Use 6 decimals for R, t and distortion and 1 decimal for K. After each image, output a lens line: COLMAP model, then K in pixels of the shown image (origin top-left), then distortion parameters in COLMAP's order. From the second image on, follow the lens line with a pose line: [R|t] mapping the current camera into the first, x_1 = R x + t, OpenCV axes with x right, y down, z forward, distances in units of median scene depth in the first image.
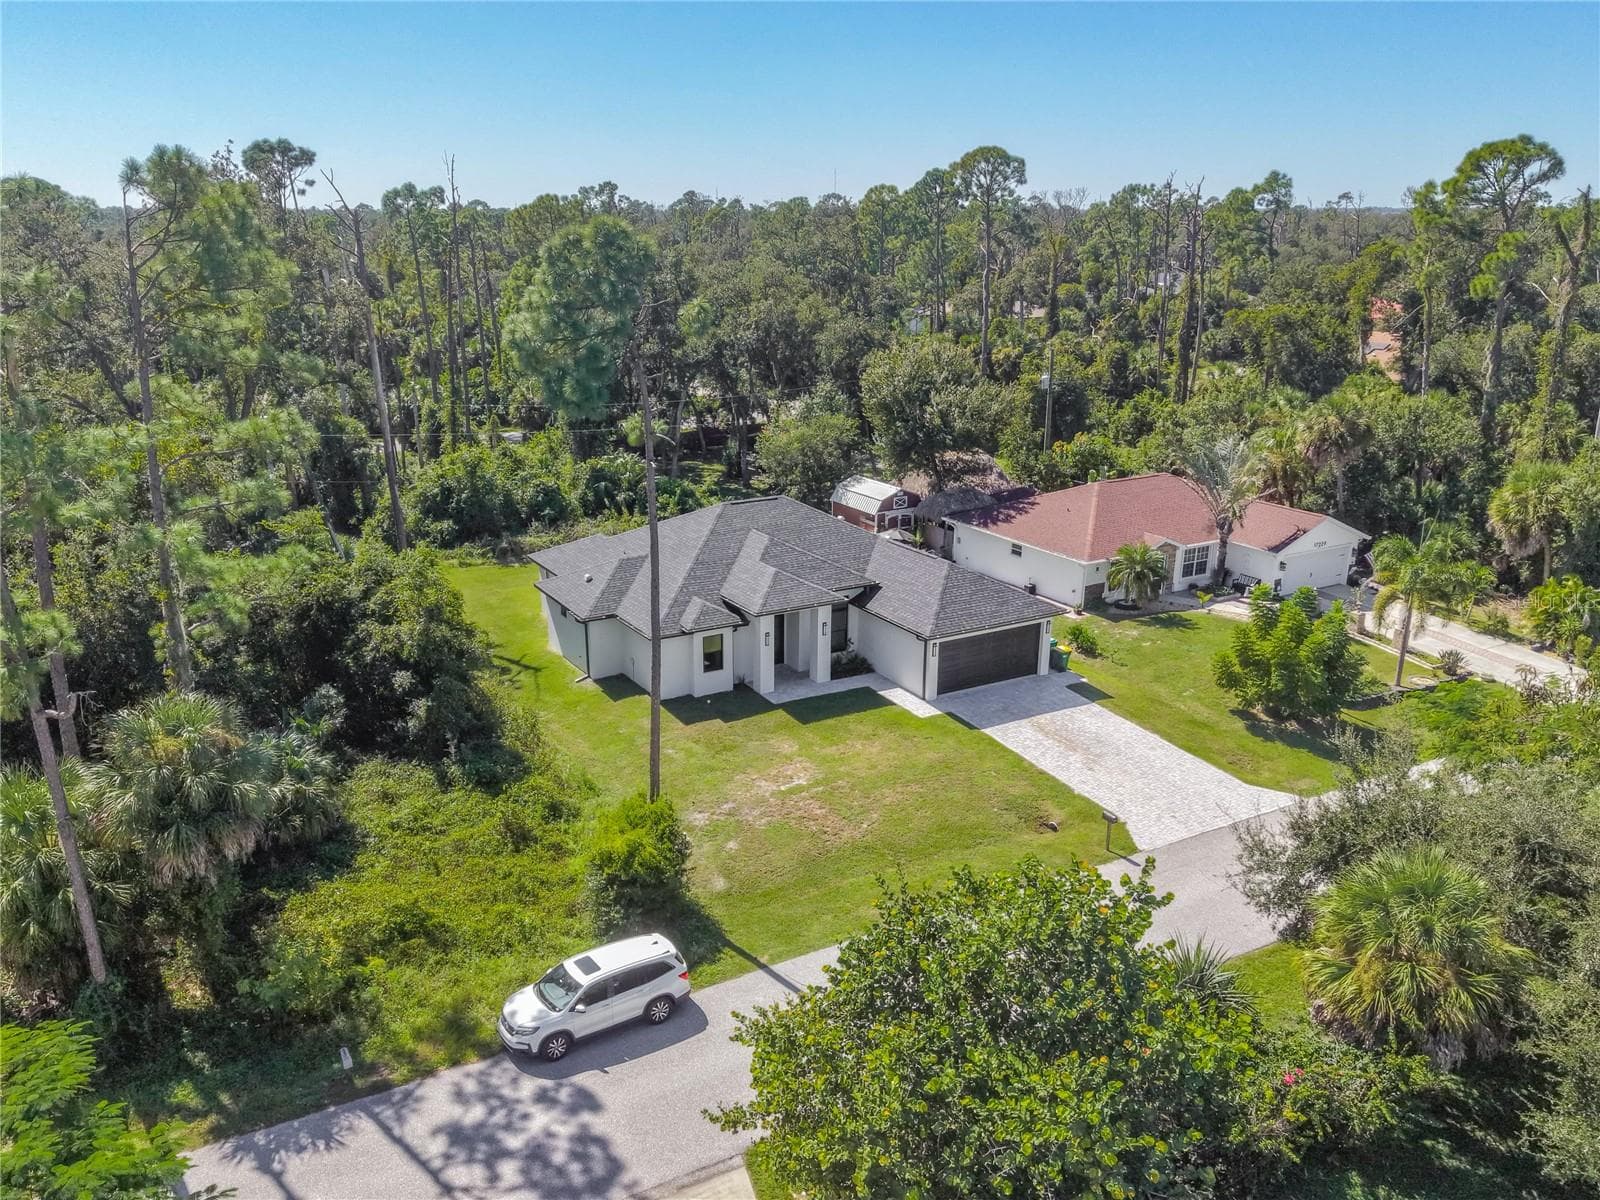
lens RADIAL K [[1299.0, 0, 761.5], [0, 1299.0, 644.9], [0, 0, 1]] dist [0.004545, -0.002105]
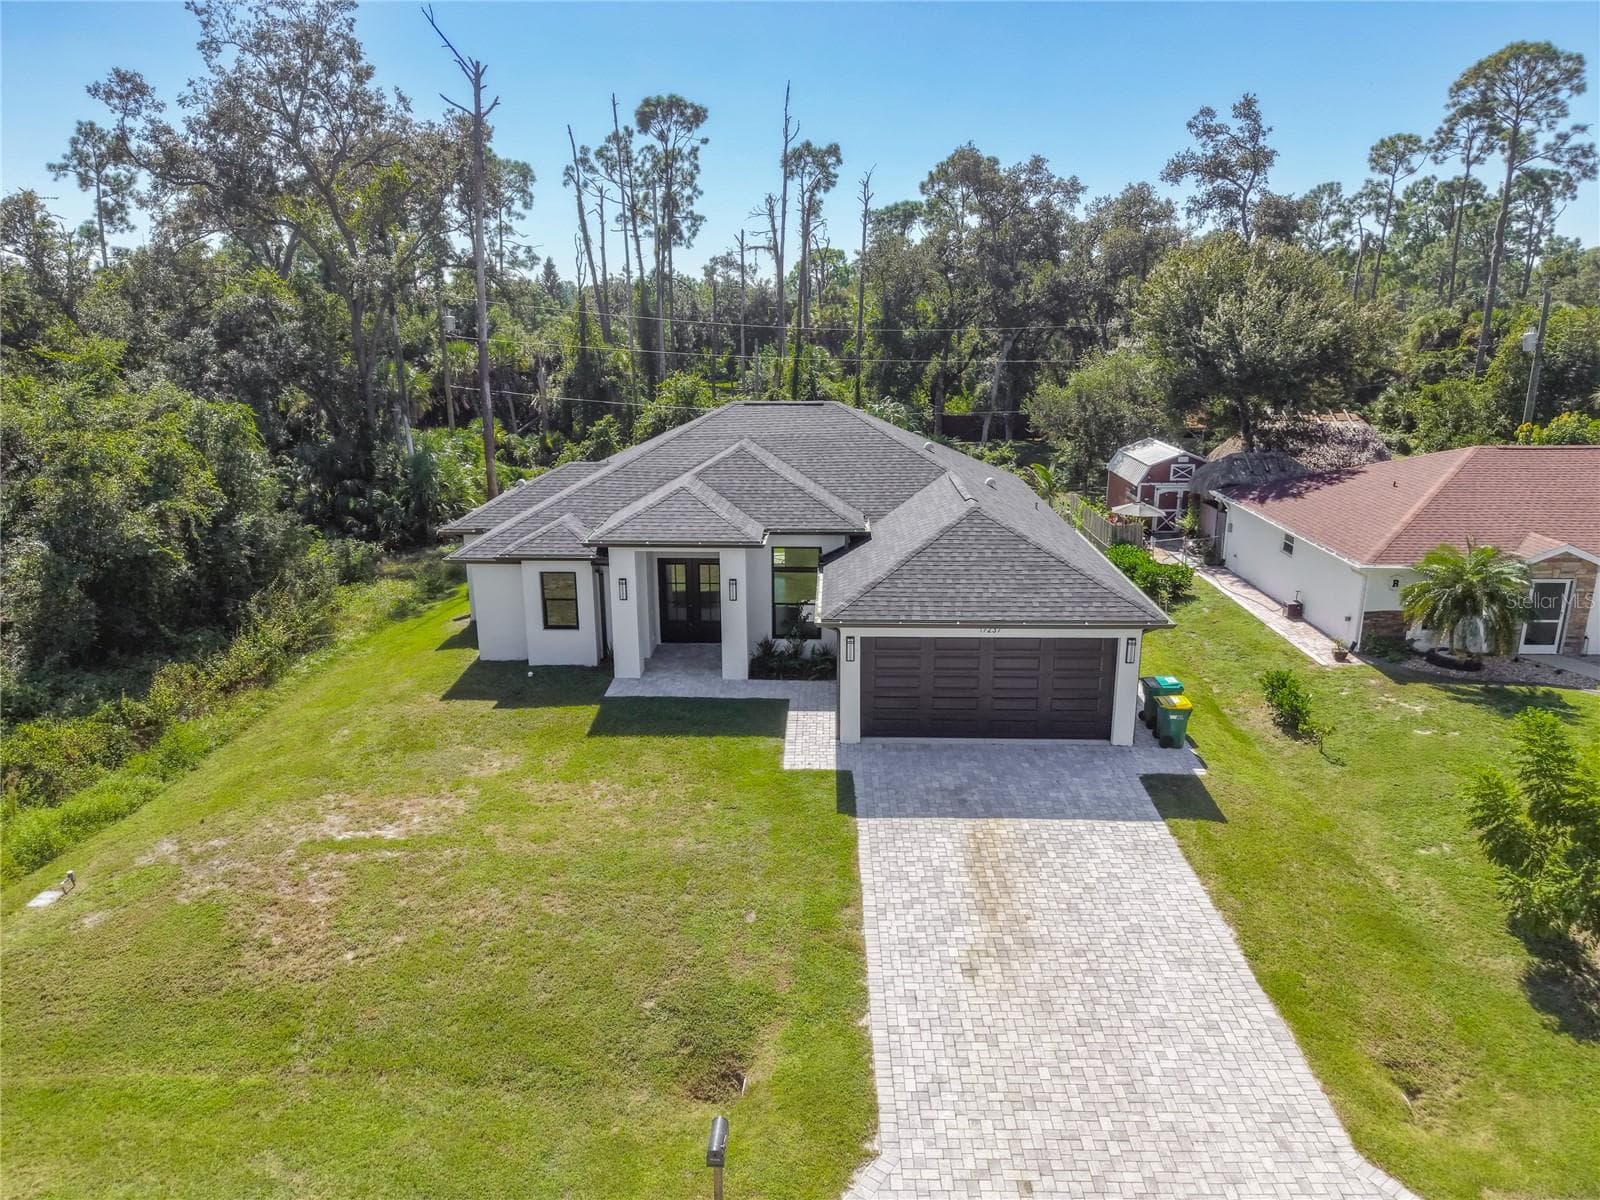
lens RADIAL K [[1101.1, 0, 796.2], [0, 1101.1, 559.9], [0, 0, 1]] dist [0.017835, -0.008362]
pose [[0.862093, 0.121158, -0.492054, 0.311669], [-0.161360, 0.986088, -0.039905, -0.010776], [0.480374, 0.113800, 0.869650, 0.552899]]
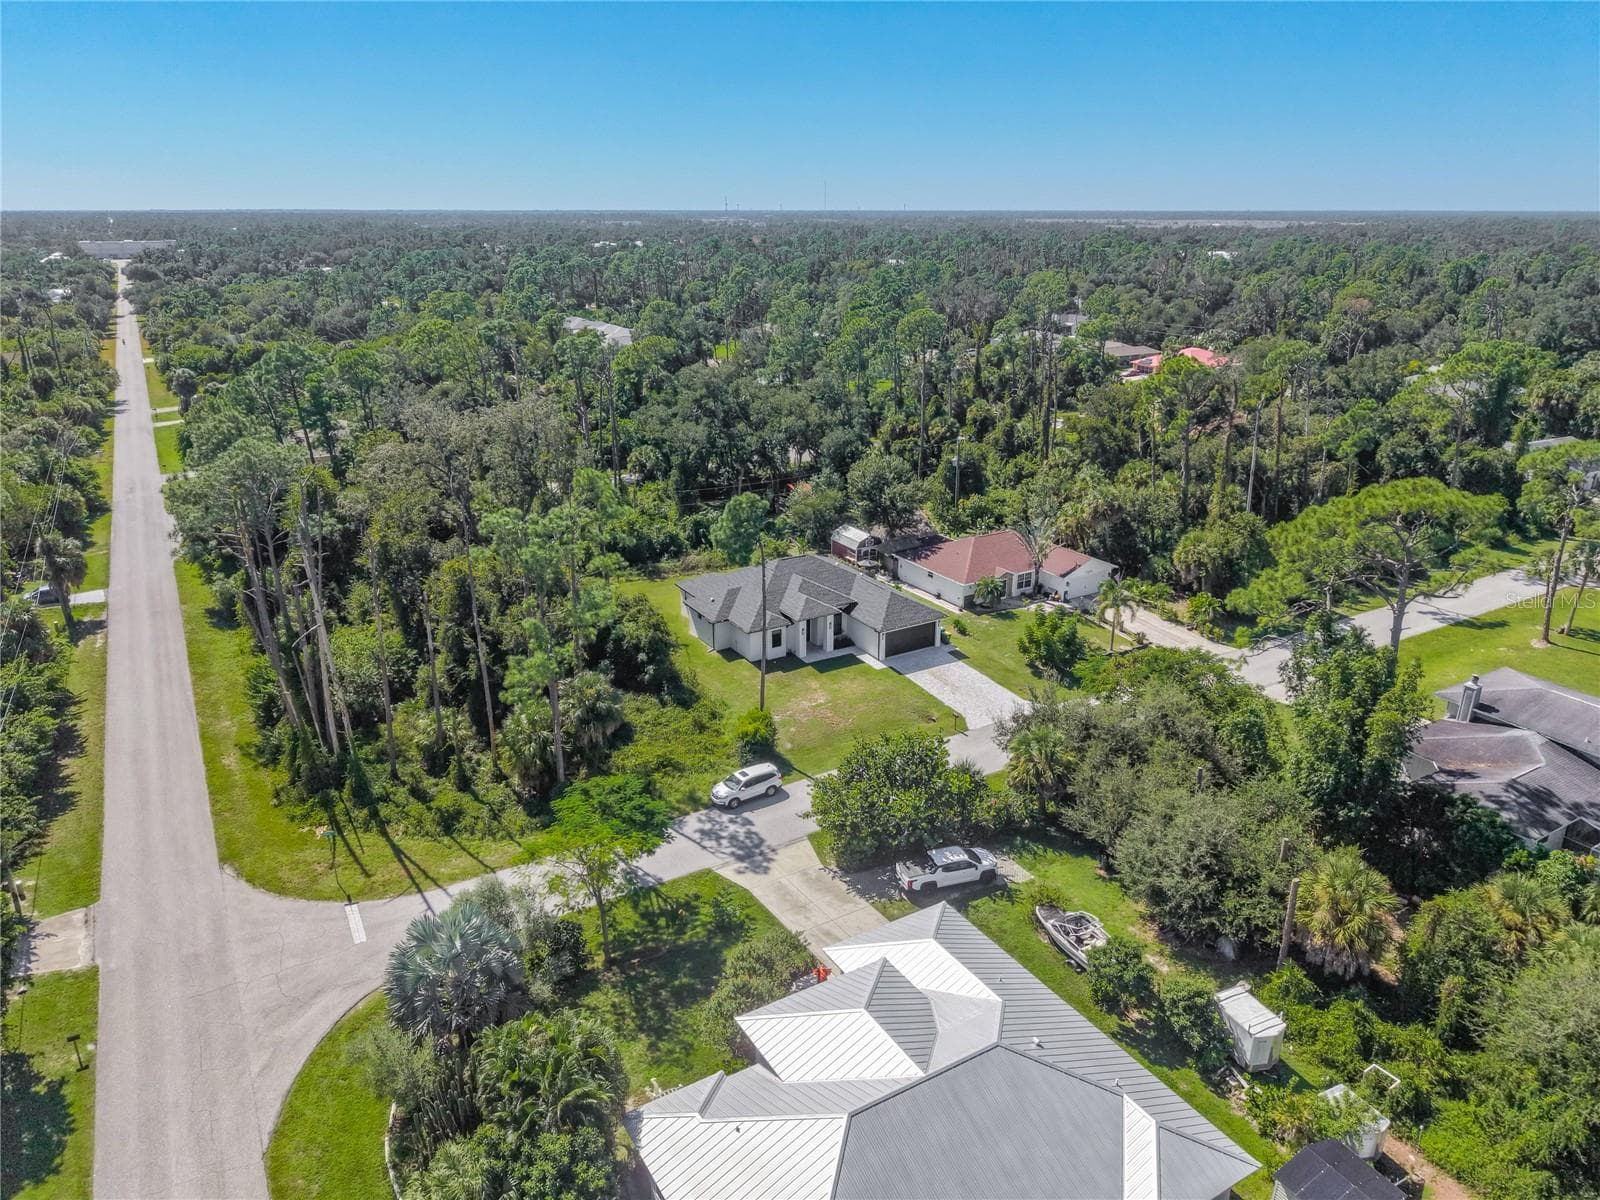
lens RADIAL K [[1101.1, 0, 791.4], [0, 1101.1, 557.9], [0, 0, 1]] dist [0.017835, -0.008362]
pose [[0.999700, -0.007521, 0.023311, -0.051682], [0.007922, 0.999822, -0.017142, -0.087974], [-0.023178, 0.017322, 0.999581, -0.724621]]
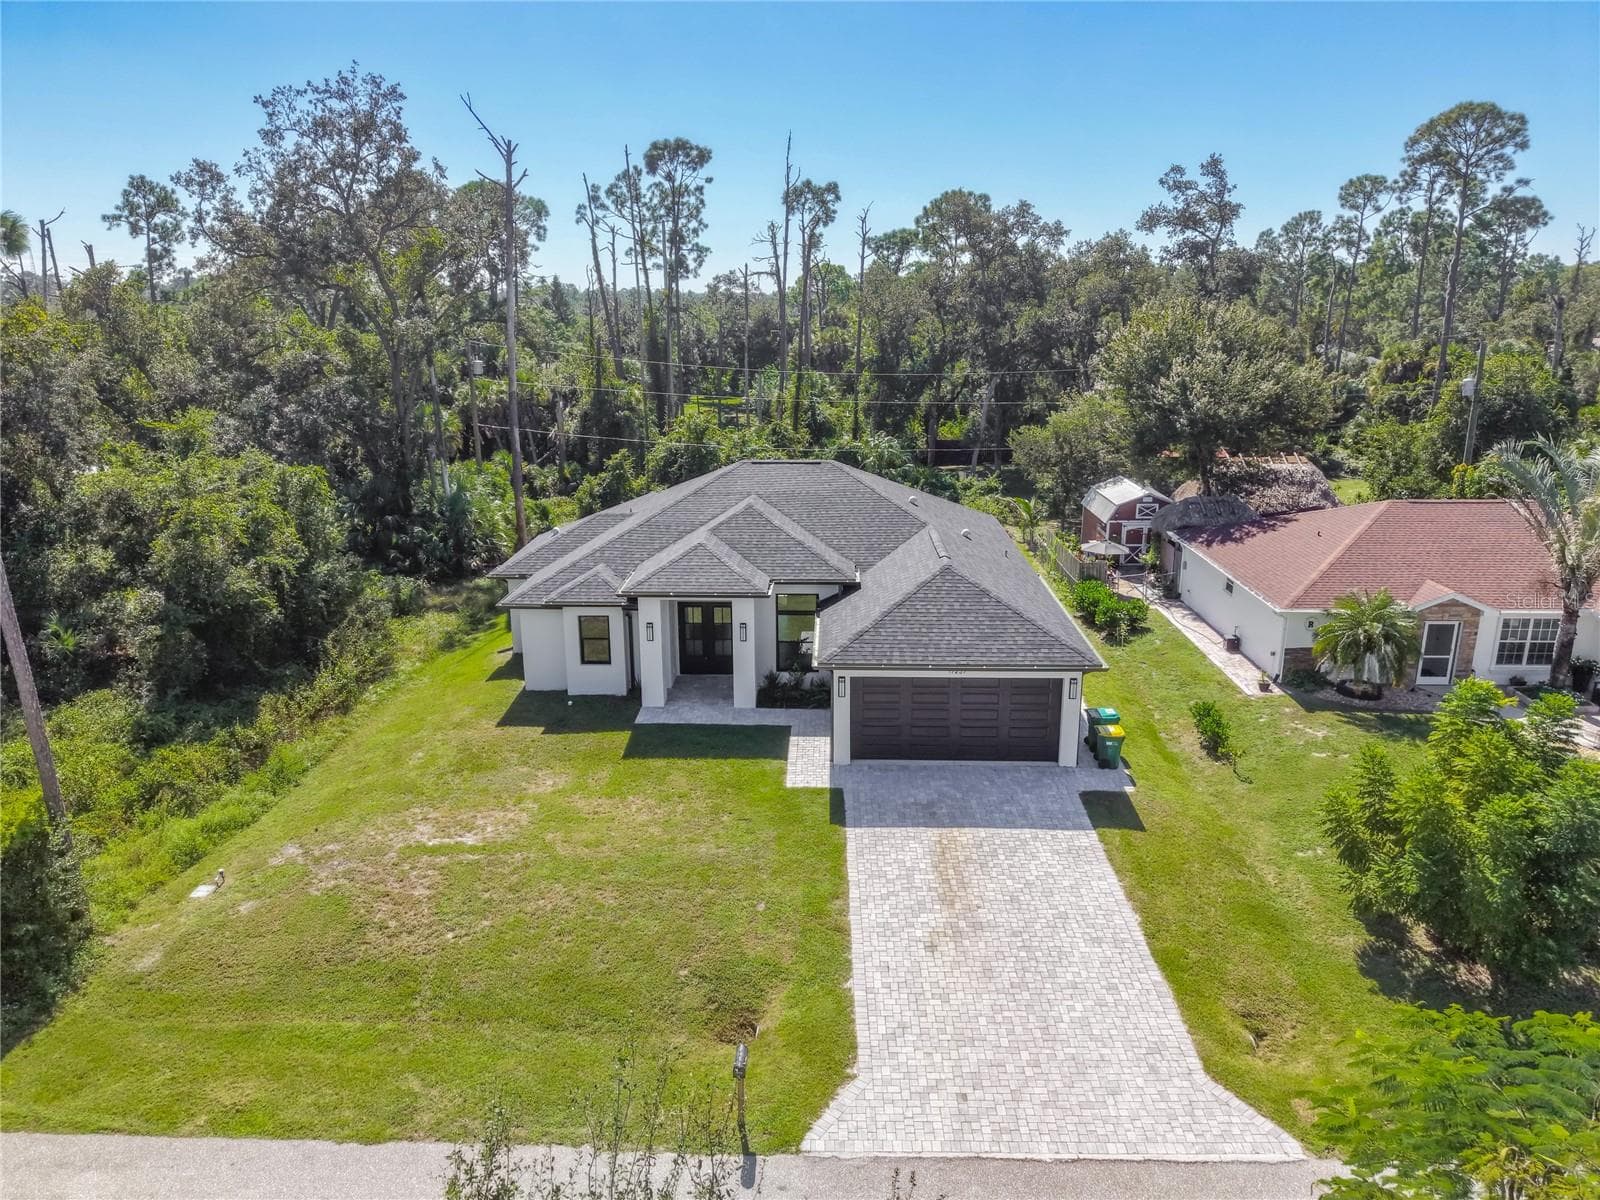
lens RADIAL K [[1101.1, 0, 798.6], [0, 1101.1, 561.4], [0, 0, 1]] dist [0.017835, -0.008362]
pose [[0.862625, 0.121334, -0.491077, 0.352165], [-0.161723, 0.986006, -0.040463, -0.030644], [0.479295, 0.114323, 0.870176, 0.473846]]
